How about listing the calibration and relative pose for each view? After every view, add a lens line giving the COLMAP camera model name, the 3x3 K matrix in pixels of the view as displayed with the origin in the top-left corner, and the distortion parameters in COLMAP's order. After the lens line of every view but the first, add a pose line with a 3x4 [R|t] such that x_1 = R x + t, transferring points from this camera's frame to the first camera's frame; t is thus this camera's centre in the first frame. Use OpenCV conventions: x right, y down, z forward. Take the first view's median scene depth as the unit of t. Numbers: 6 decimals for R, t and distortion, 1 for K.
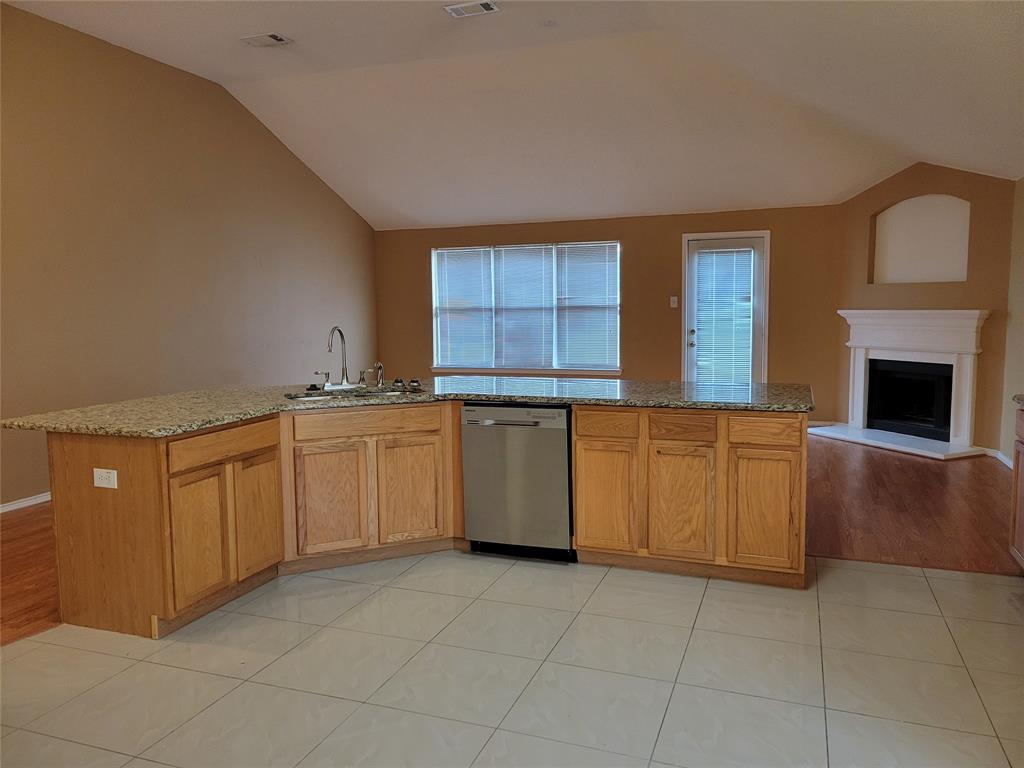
lens RADIAL K [[768.2, 0, 510.6], [0, 768.2, 382.3], [0, 0, 1]] dist [0.050204, -0.014550]
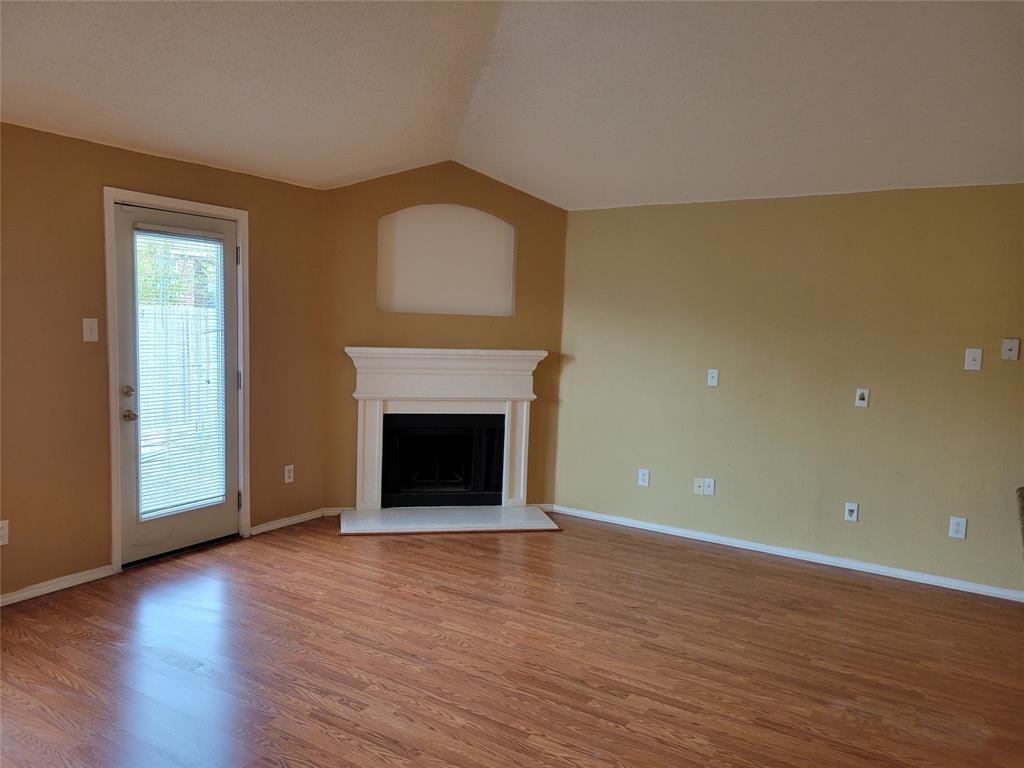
lens RADIAL K [[768.2, 0, 503.0], [0, 768.2, 409.0], [0, 0, 1]] dist [0.050204, -0.014550]
pose [[0.226082, -0.095649, 0.969401, -0.220430], [0.065728, 0.994397, 0.082787, -0.088211], [-0.971888, 0.045000, 0.231103, 0.724215]]
